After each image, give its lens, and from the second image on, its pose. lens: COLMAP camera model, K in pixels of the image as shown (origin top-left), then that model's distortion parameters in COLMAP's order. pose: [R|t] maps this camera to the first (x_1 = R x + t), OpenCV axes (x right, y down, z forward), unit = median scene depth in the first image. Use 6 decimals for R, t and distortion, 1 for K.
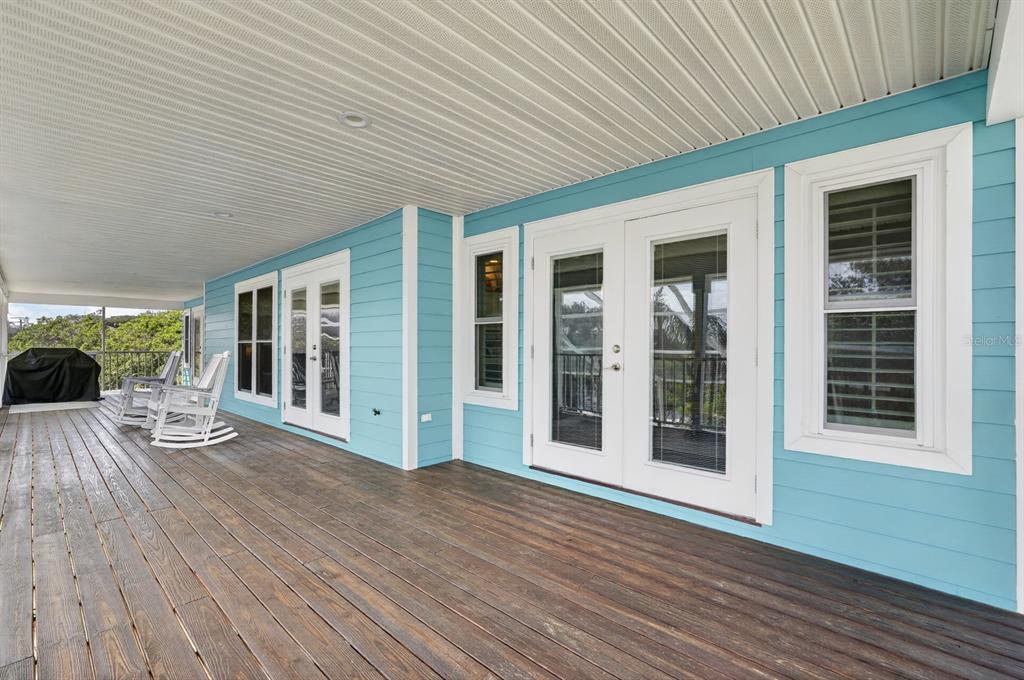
lens RADIAL K [[452.8, 0, 516.4], [0, 452.8, 342.0], [0, 0, 1]] dist [-0.014215, 0.003797]
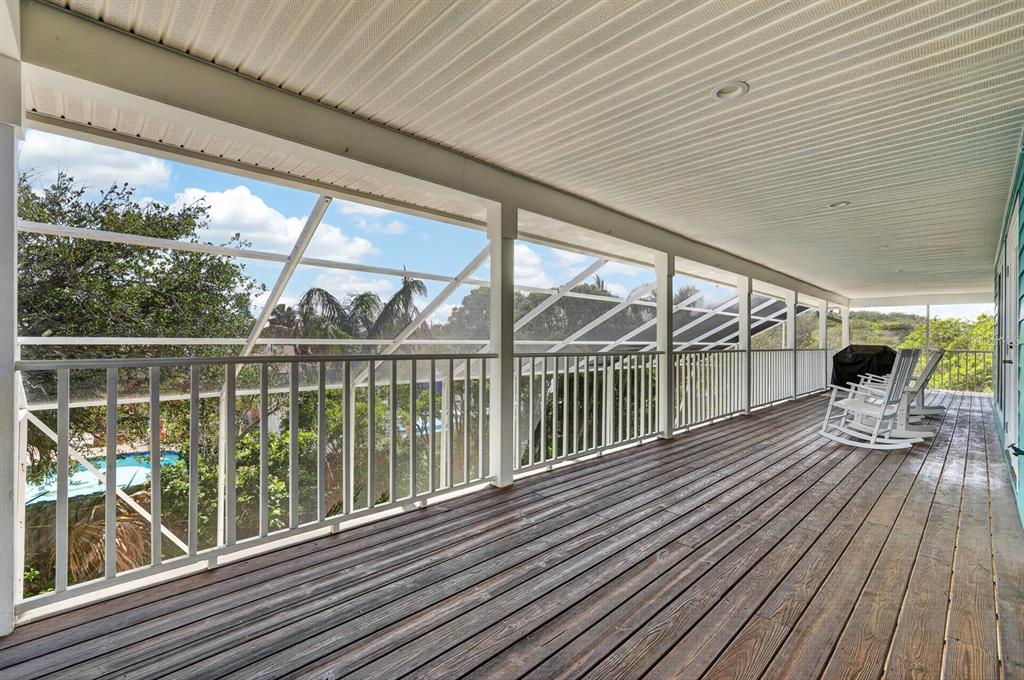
lens RADIAL K [[452.8, 0, 516.3], [0, 452.8, 340.8], [0, 0, 1]] dist [-0.014215, 0.003797]
pose [[-0.044667, -0.002586, -0.998999, 0.200361], [0.001930, 0.999995, -0.002675, 0.004546], [0.999000, -0.002047, -0.044662, 0.215155]]
